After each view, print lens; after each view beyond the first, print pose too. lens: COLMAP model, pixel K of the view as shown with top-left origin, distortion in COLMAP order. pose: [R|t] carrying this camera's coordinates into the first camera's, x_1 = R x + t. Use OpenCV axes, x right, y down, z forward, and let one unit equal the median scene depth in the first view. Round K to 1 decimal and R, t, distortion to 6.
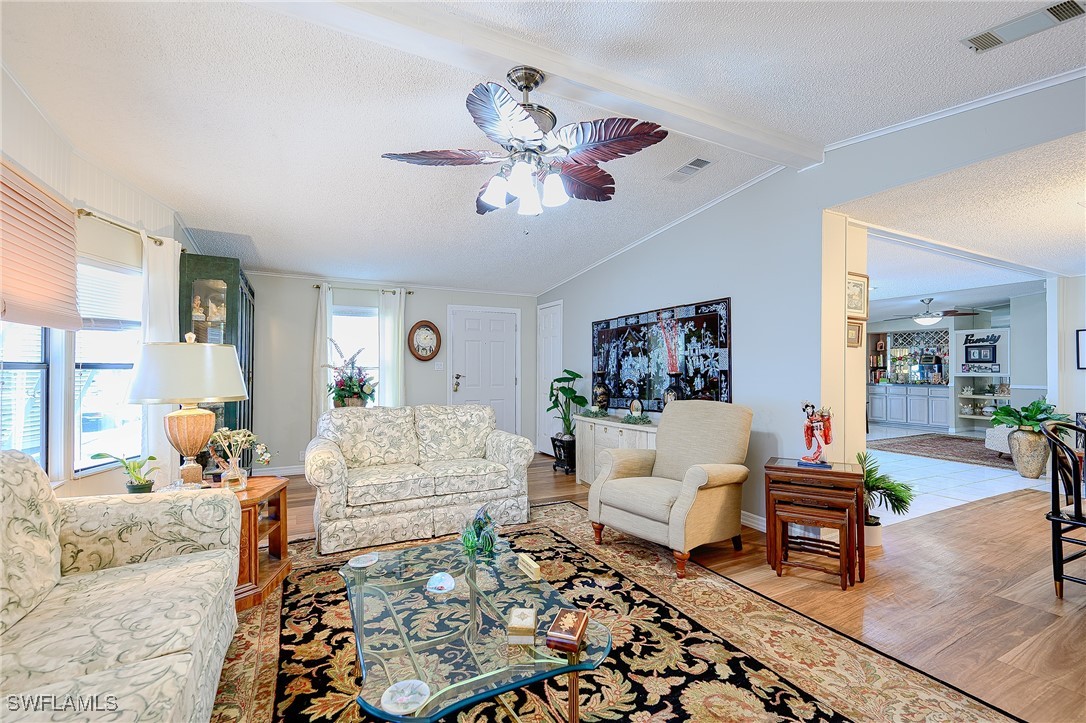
lens RADIAL K [[467.3, 0, 543.0], [0, 467.3, 361.5], [0, 0, 1]] dist [0.000084, -0.000027]
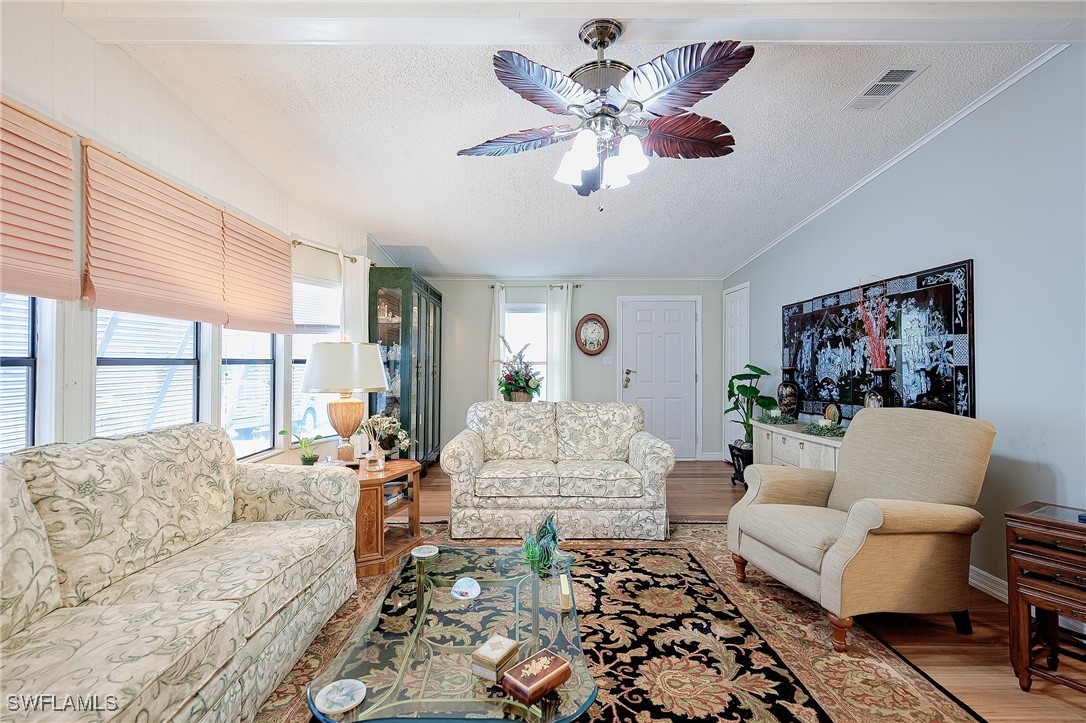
lens RADIAL K [[486.5, 0, 540.0], [0, 486.5, 354.9], [0, 0, 1]] dist [0.000502, 0.000019]
pose [[0.890158, -0.007809, -0.455585, 0.190944], [0.007171, 0.999969, -0.003129, -0.000071], [0.455596, -0.000481, 0.890187, 0.093258]]
